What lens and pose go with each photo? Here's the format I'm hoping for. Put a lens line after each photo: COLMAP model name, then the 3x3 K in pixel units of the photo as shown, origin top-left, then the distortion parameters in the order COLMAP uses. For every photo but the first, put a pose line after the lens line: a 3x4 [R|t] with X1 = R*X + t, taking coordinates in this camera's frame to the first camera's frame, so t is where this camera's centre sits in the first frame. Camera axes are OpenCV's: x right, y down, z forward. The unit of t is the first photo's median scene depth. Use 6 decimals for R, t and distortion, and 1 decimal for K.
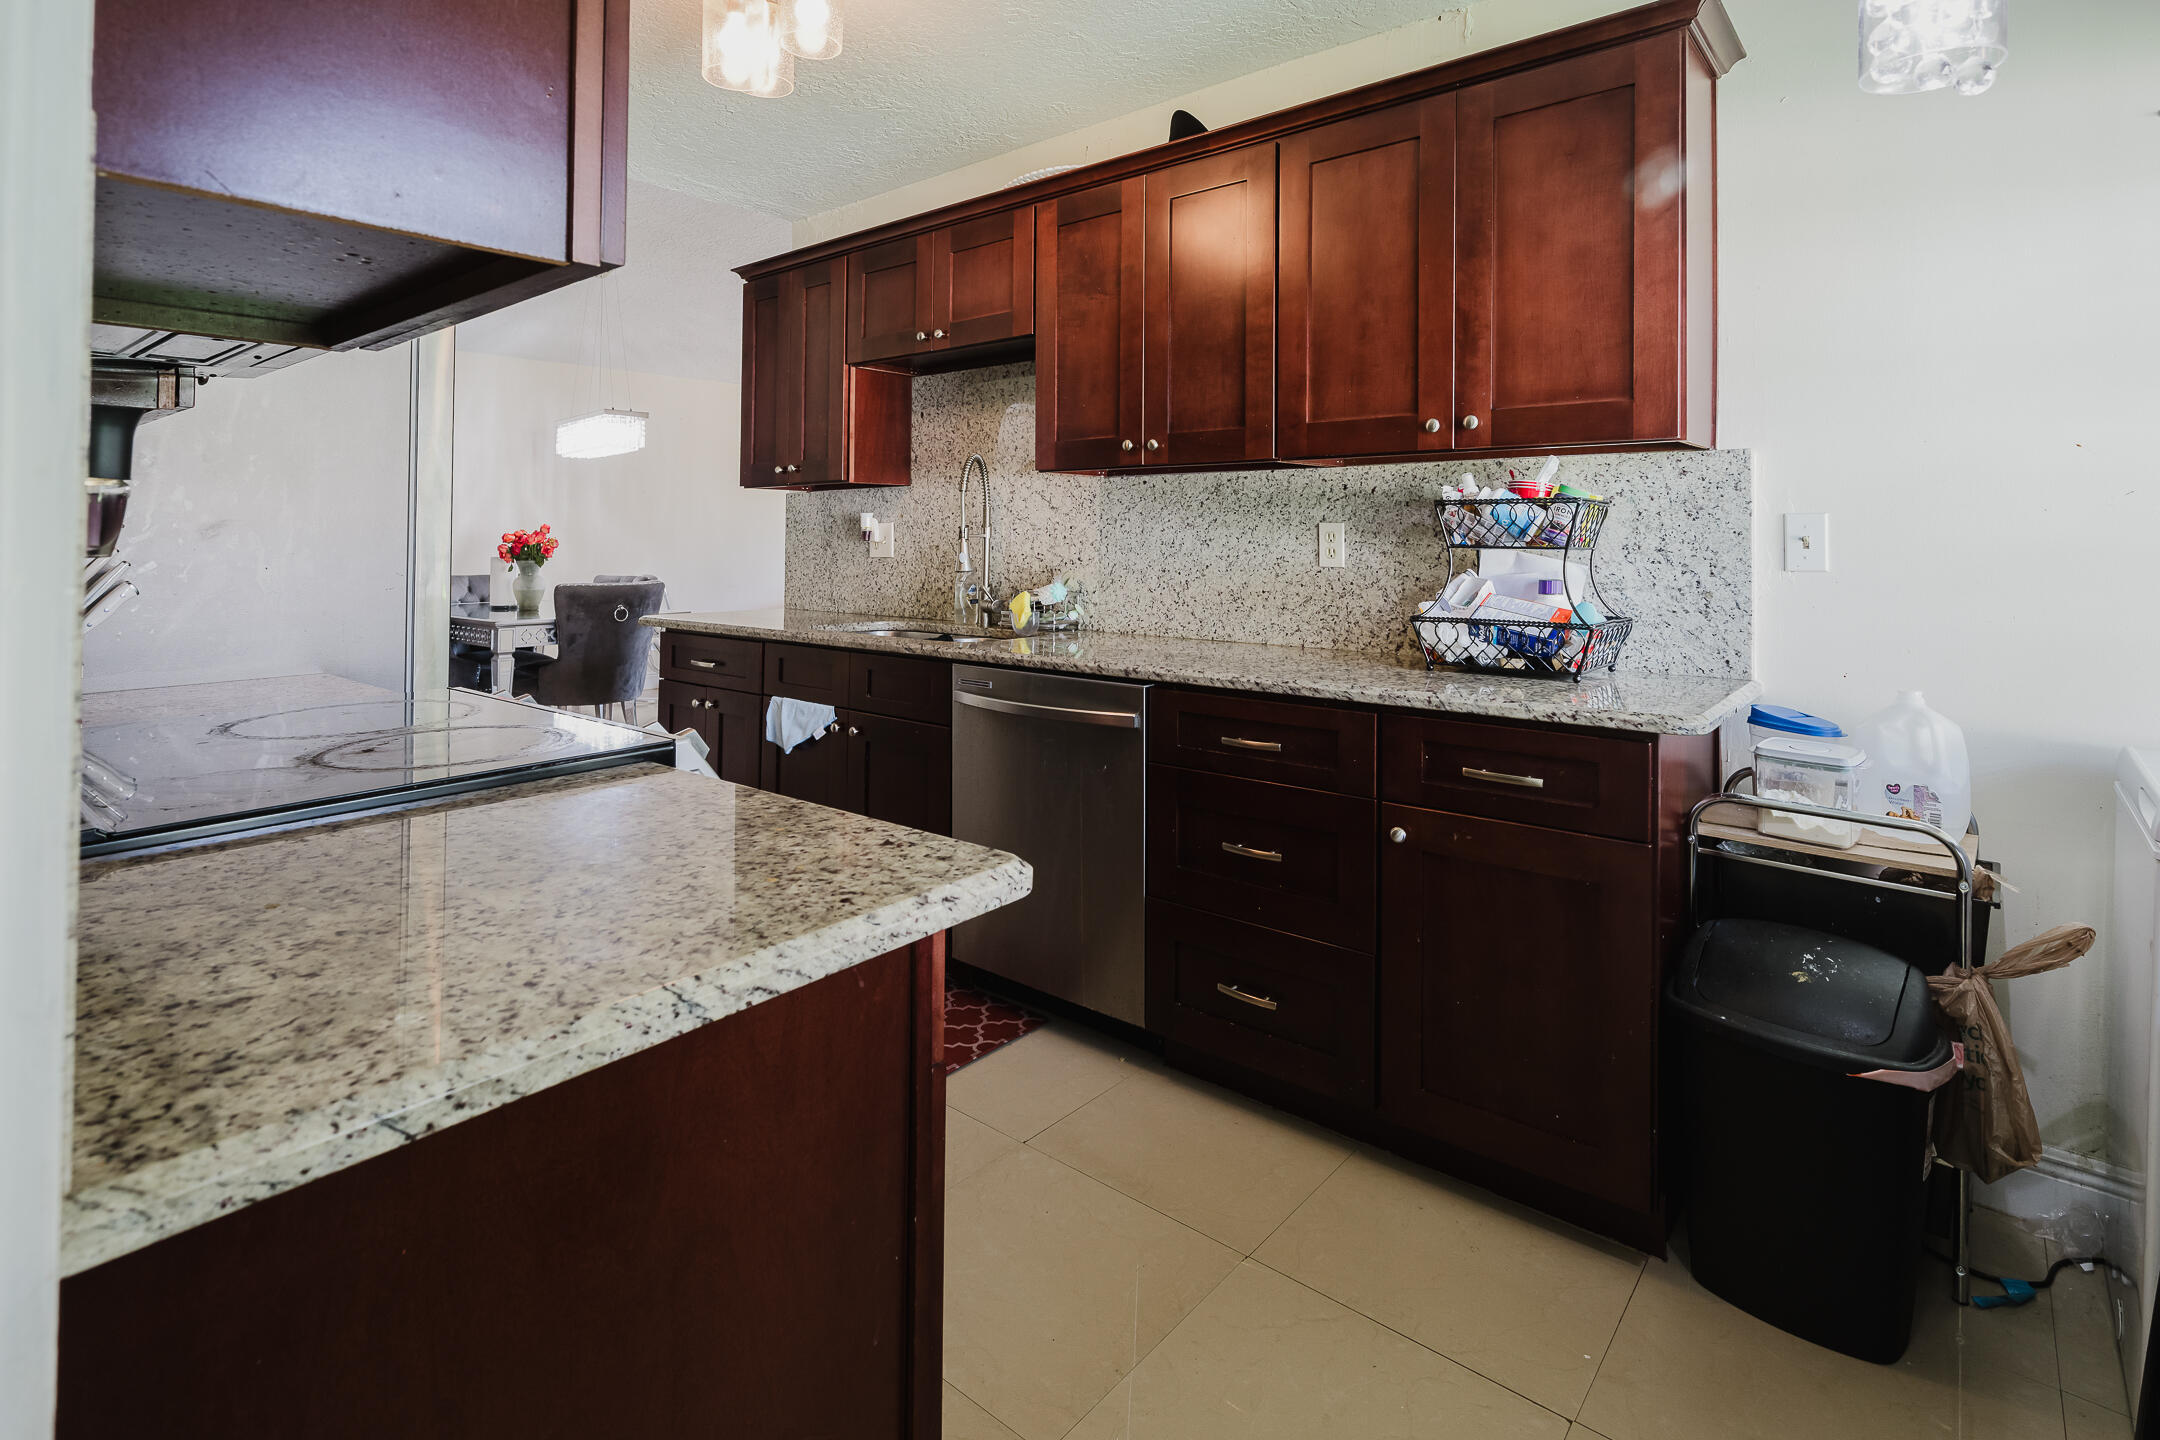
lens RADIAL K [[1060.0, 0, 1075.6], [0, 1060.0, 537.0], [0, 0, 1]] dist [0.000647, -0.000122]
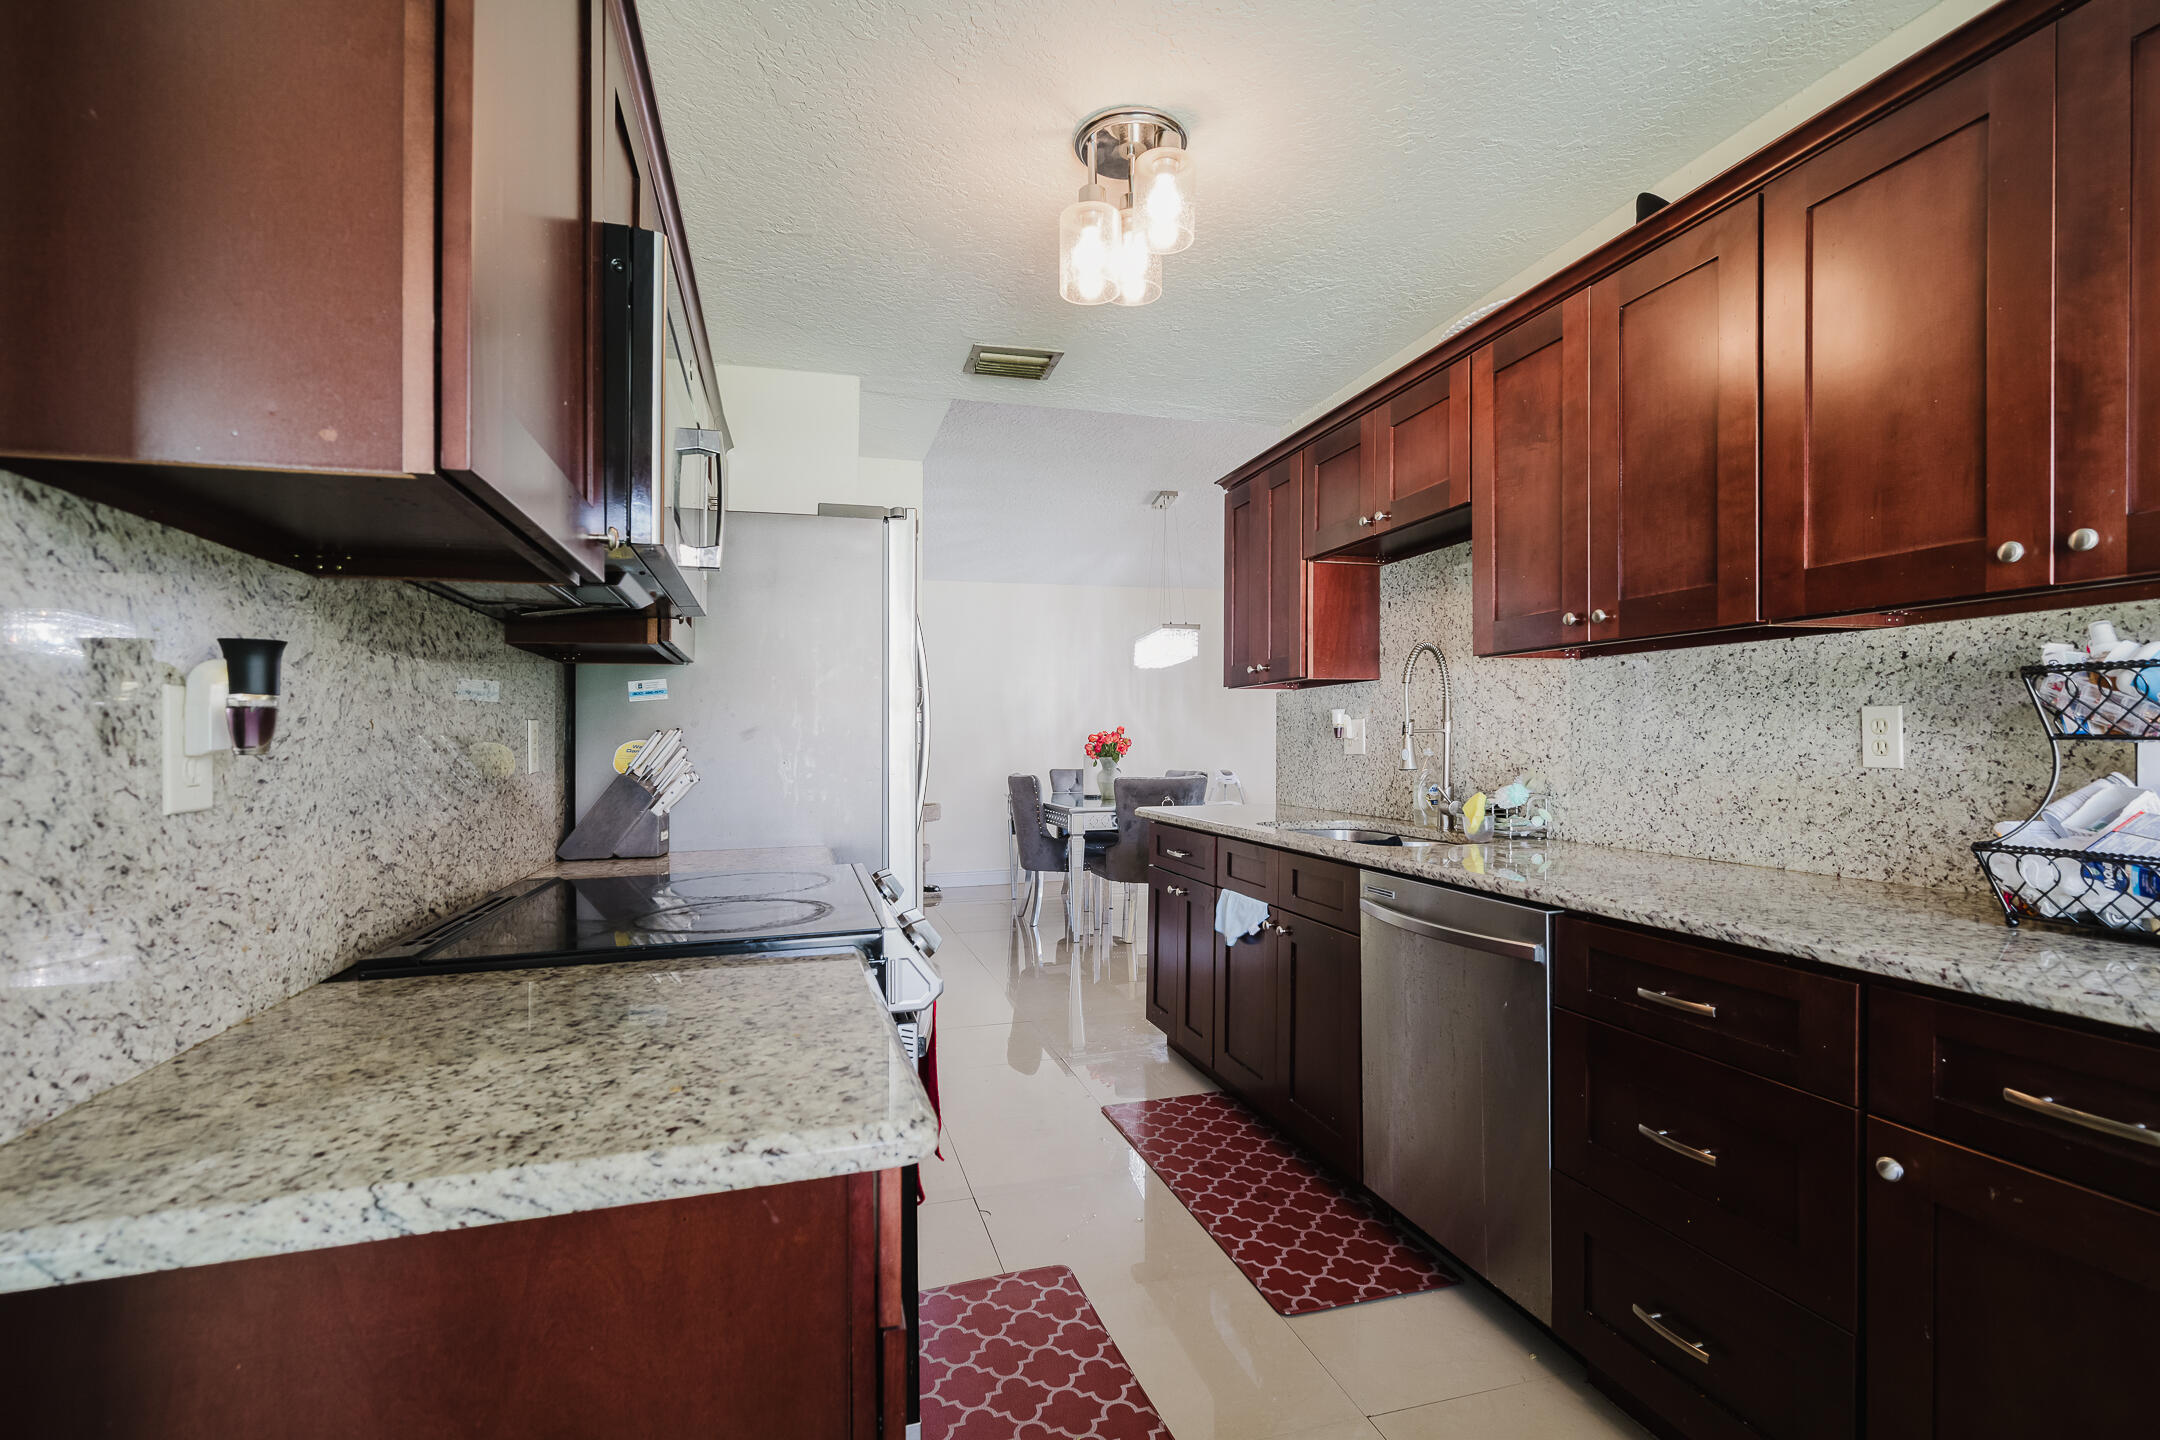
lens RADIAL K [[992.3, 0, 1085.3], [0, 992.3, 747.6], [0, 0, 1]] dist [-0.000554, 0.000441]
pose [[0.833468, -0.003931, -0.552553, 0.165493], [0.010690, 0.999902, 0.009011, 0.002938], [0.552464, -0.013417, 0.833429, 0.146061]]
